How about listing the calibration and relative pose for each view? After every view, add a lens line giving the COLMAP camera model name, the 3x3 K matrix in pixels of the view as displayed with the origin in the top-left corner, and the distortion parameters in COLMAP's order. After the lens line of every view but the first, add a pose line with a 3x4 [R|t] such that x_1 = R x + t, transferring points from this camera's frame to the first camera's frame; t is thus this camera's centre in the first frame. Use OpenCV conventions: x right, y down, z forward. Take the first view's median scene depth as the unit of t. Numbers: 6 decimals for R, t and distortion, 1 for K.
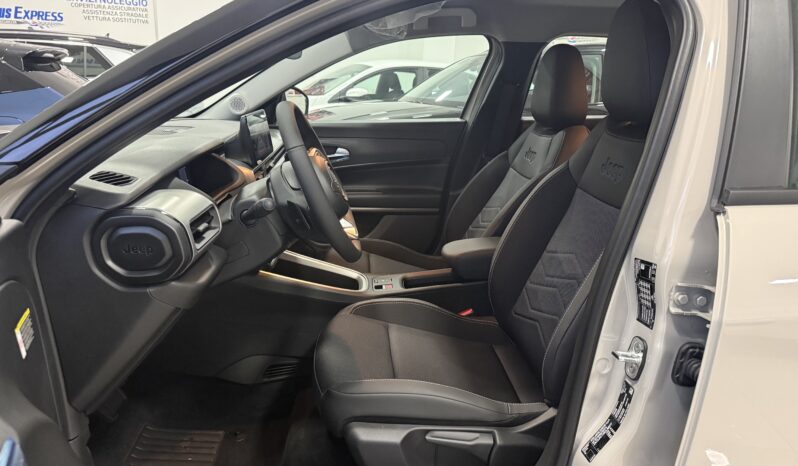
lens RADIAL K [[535.9, 0, 404.5], [0, 535.9, 239.0], [0, 0, 1]] dist [0.016547, -0.030297]
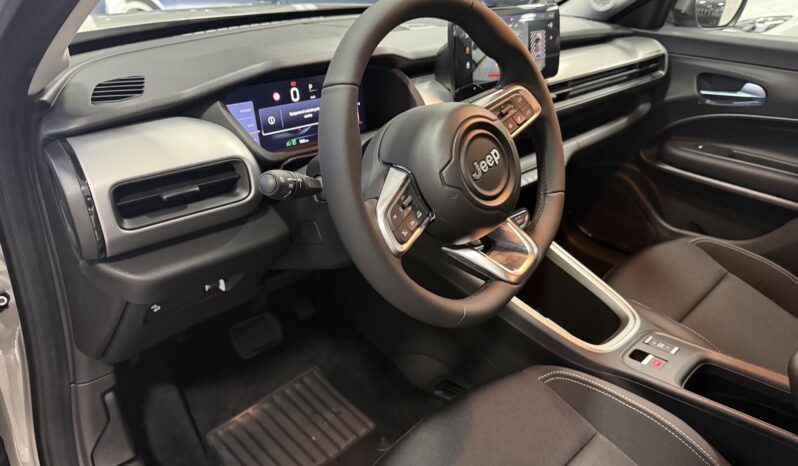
lens RADIAL K [[535.9, 0, 395.1], [0, 535.9, 252.4], [0, 0, 1]] dist [0.016547, -0.030297]
pose [[0.644010, 0.354545, -0.677901, 0.163718], [-0.224200, 0.934687, 0.275853, -0.133700], [0.731427, -0.025667, 0.681436, 0.593093]]
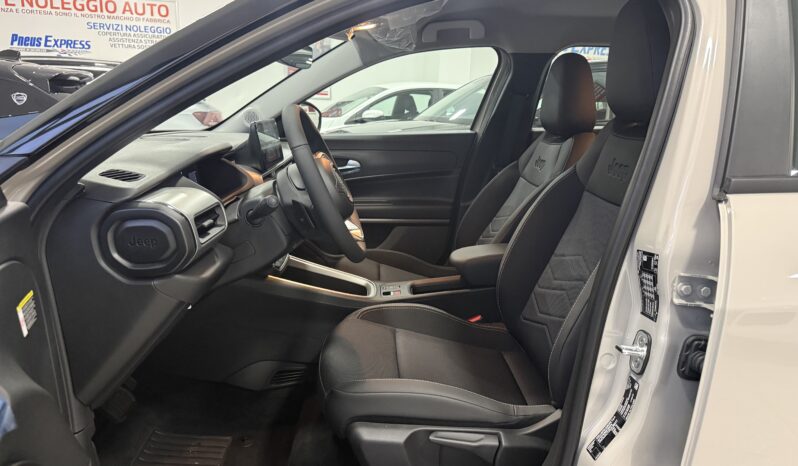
lens RADIAL K [[535.9, 0, 402.5], [0, 535.9, 237.1], [0, 0, 1]] dist [0.016547, -0.030297]
pose [[0.999374, -0.003489, -0.035192, 0.021661], [0.001992, 0.999096, -0.042467, 0.035618], [0.035308, 0.042371, 0.998478, -0.002438]]
